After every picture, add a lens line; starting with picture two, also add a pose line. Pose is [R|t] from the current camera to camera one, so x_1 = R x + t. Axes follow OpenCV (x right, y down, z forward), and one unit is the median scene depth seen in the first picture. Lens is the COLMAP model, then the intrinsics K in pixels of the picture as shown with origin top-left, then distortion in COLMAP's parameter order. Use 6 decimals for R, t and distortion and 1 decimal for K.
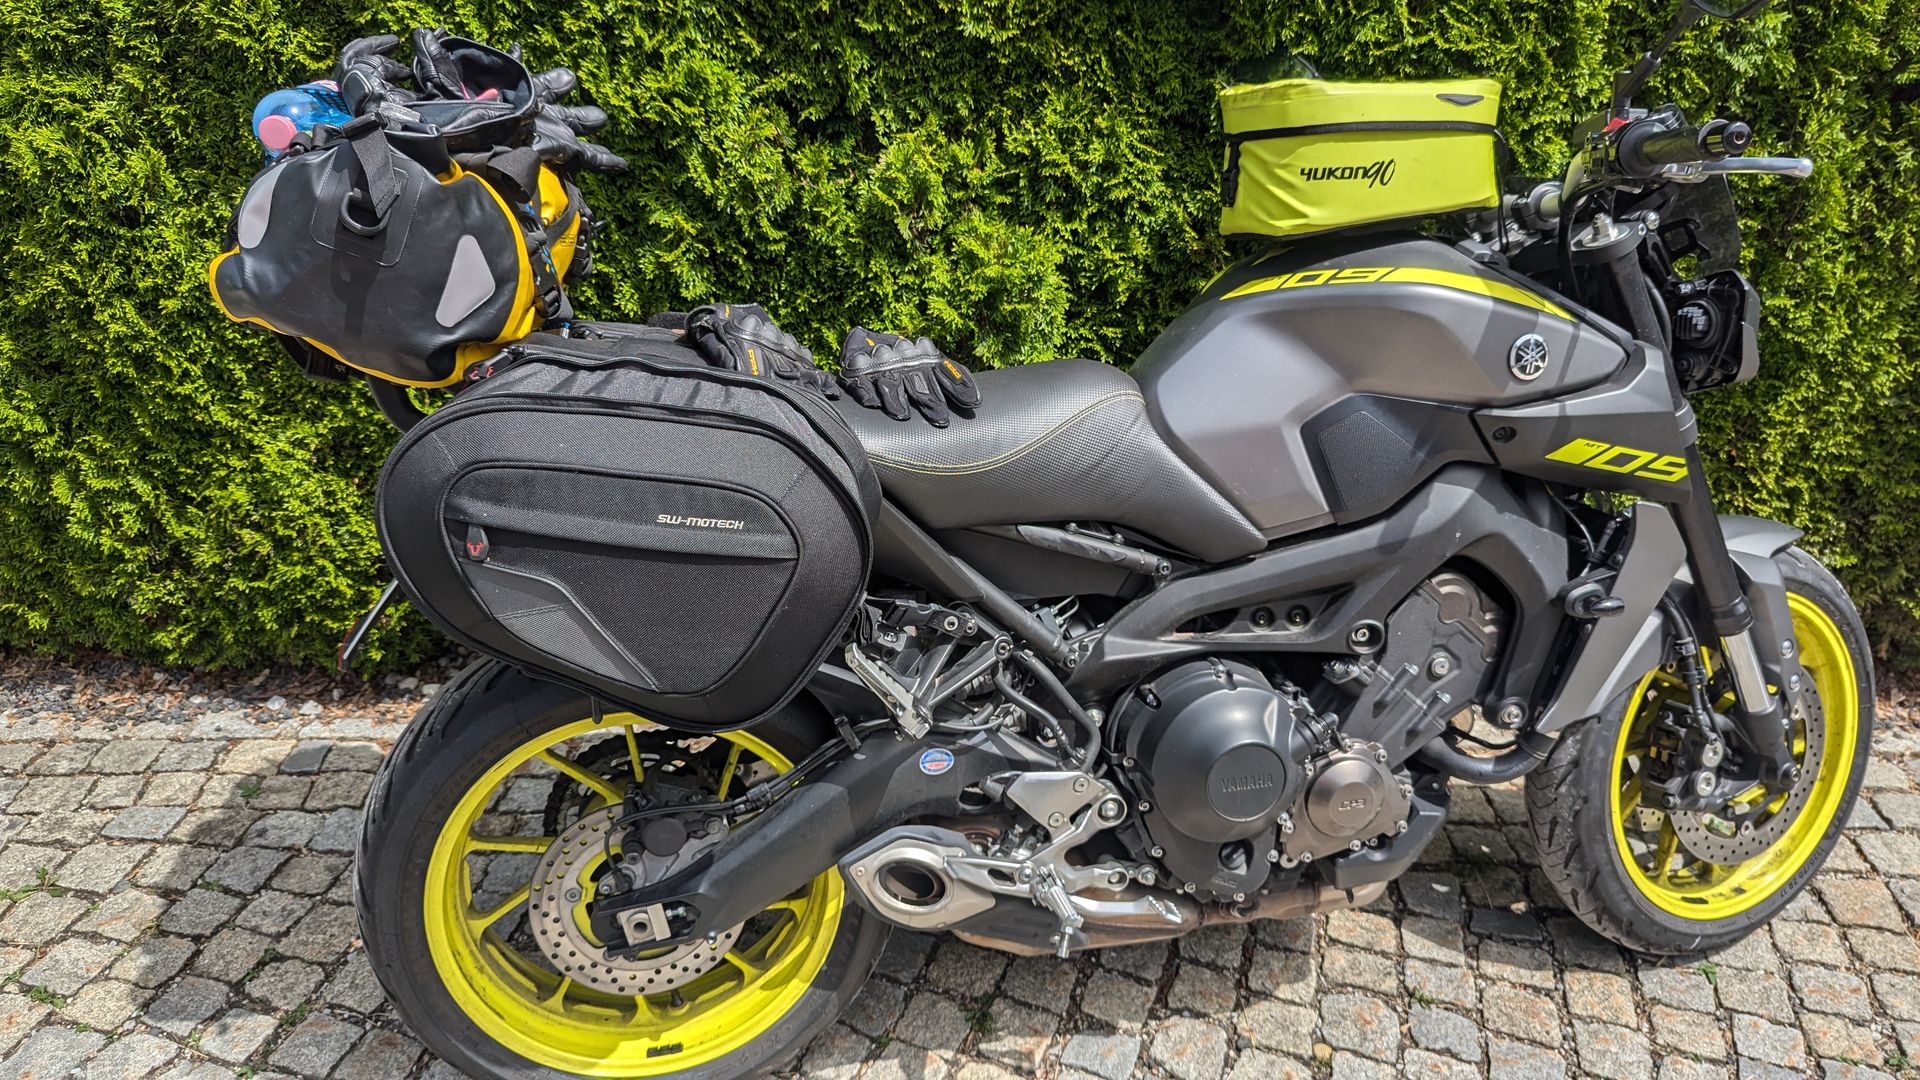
lens RADIAL K [[1383.5, 0, 959.7], [0, 1383.5, 494.5], [0, 0, 1]] dist [0.029004, -0.001455]
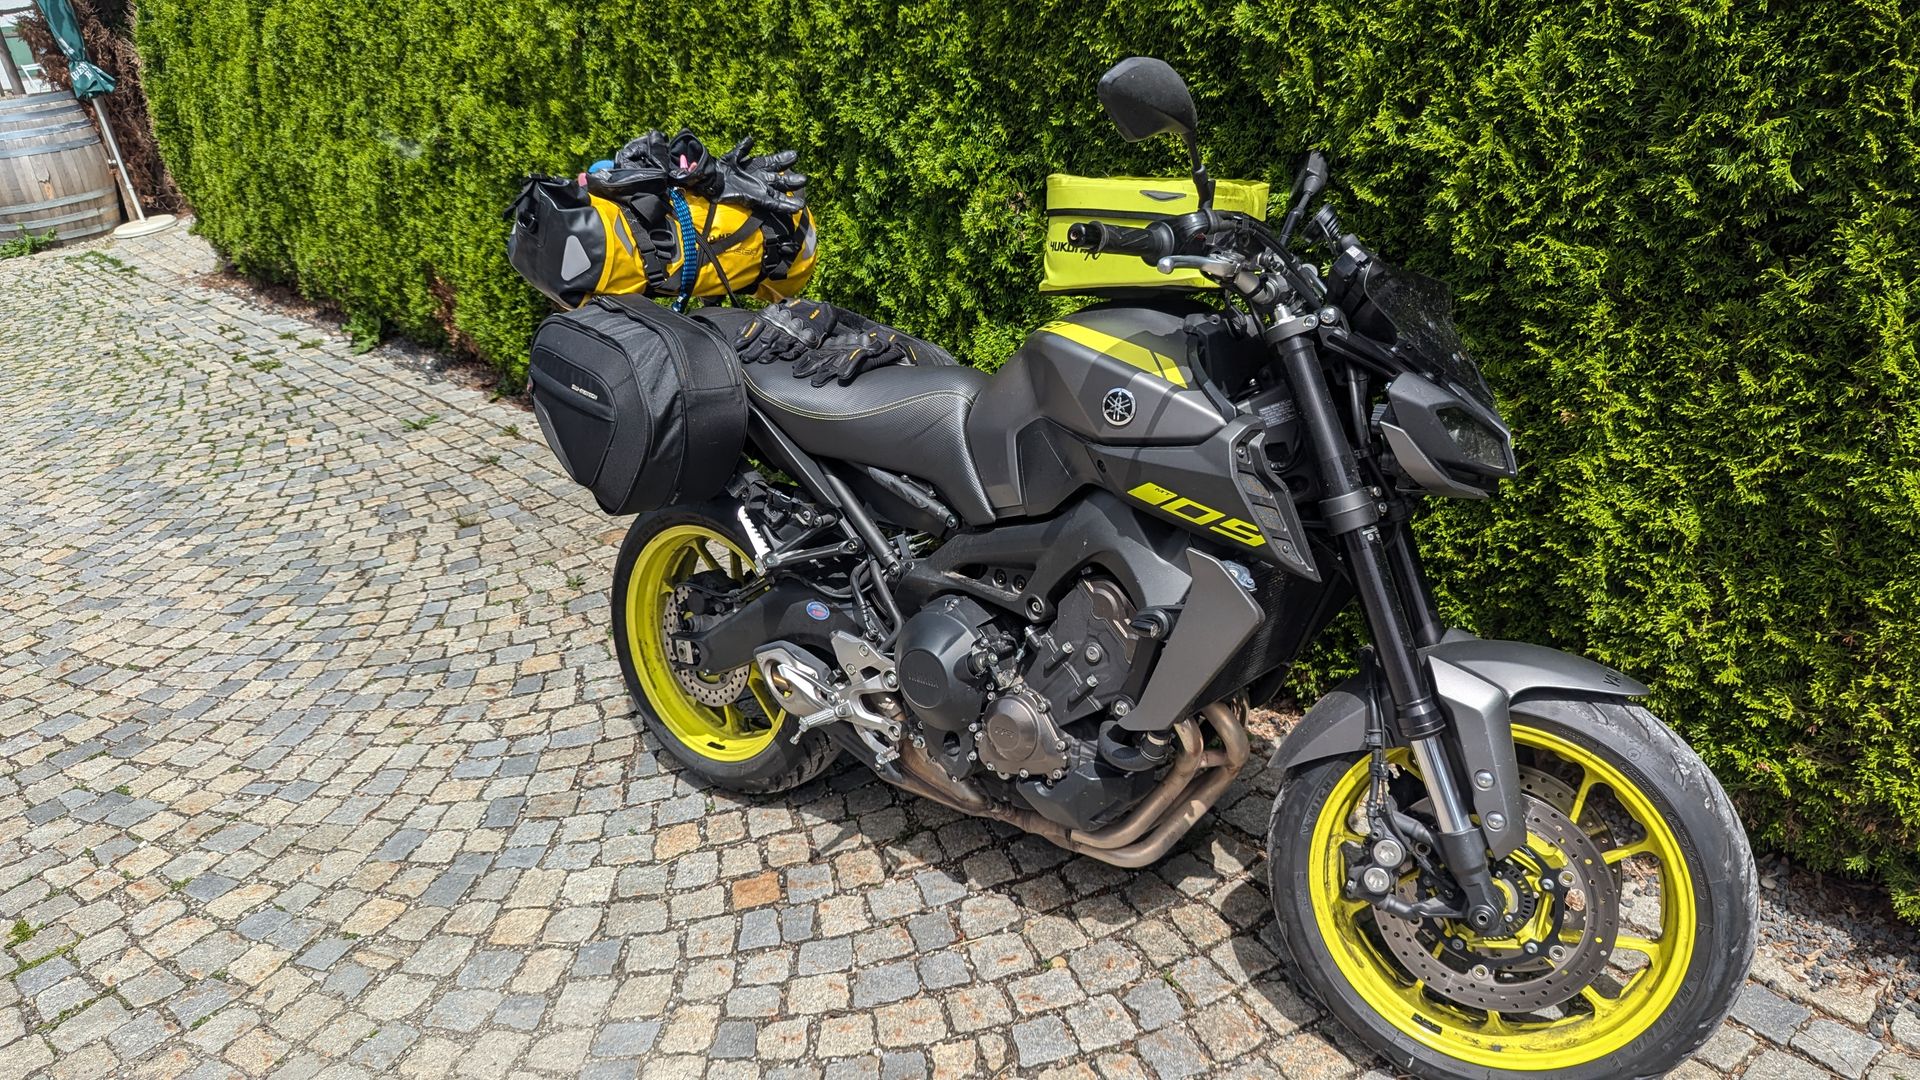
lens RADIAL K [[1383.5, 0, 959.7], [0, 1383.5, 494.5], [0, 0, 1]] dist [0.029004, -0.001455]
pose [[0.640595, 0.207816, -0.739223, 1.179699], [-0.227752, 0.970784, 0.075550, -0.080051], [0.733326, 0.119963, 0.669210, 0.089506]]
